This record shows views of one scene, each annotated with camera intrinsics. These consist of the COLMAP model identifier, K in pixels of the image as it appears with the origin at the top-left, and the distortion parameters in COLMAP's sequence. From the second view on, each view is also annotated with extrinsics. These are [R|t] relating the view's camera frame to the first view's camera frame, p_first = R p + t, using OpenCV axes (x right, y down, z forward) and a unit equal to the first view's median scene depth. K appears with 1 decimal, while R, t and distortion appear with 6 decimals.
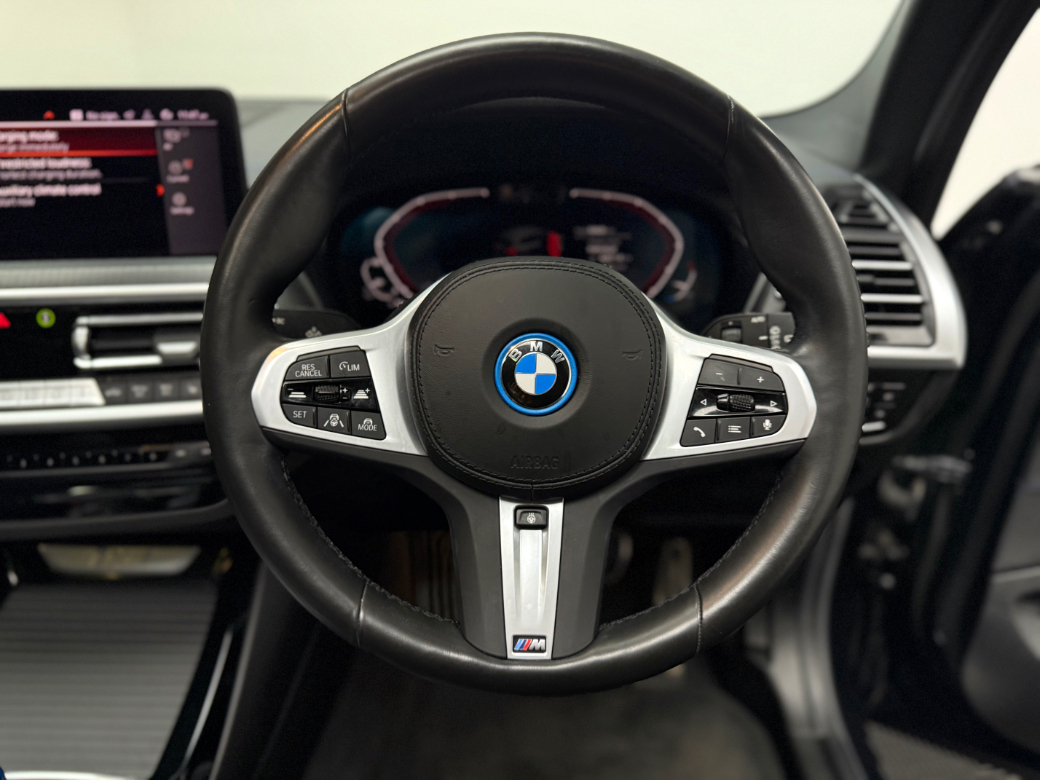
lens RADIAL K [[727.1, 0, 517.0], [0, 727.1, 373.8], [0, 0, 1]] dist [0.063419, -0.100853]
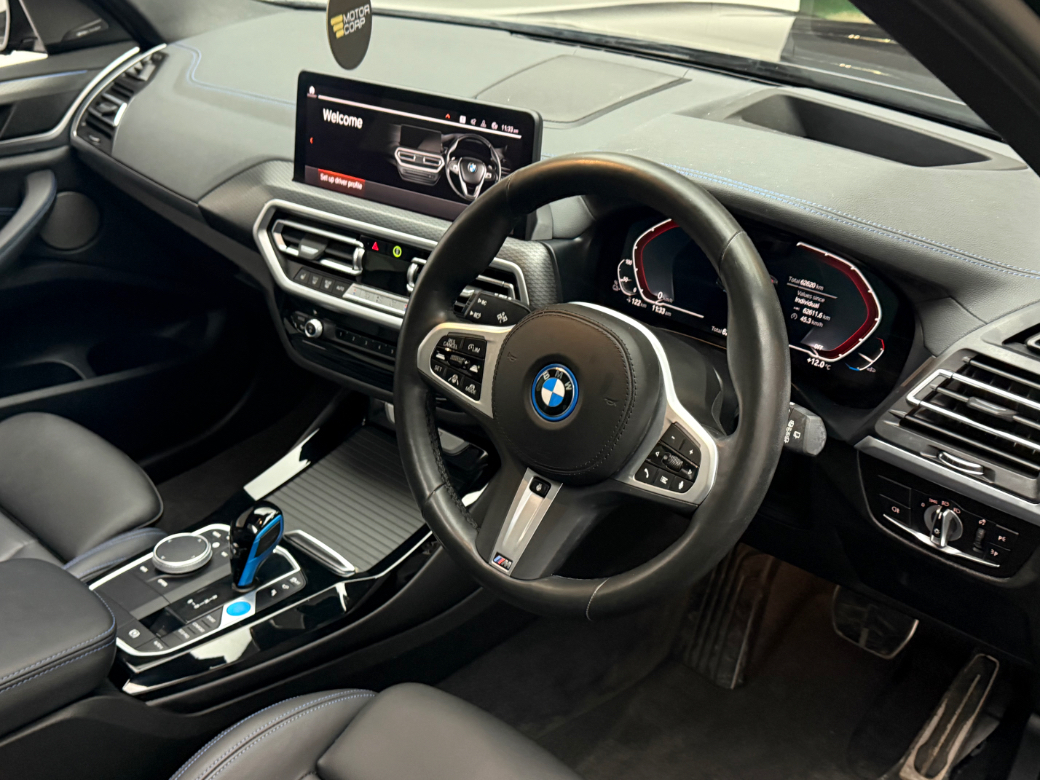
lens RADIAL K [[1146.0, 0, 520.0], [0, 1146.0, 390.0], [0, 0, 1]] dist [0.003030, 0.001217]
pose [[0.725686, 0.319214, -0.609494, 1.301152], [-0.258529, 0.947453, 0.188401, -0.396383], [0.637607, 0.020852, 0.770079, -0.759314]]
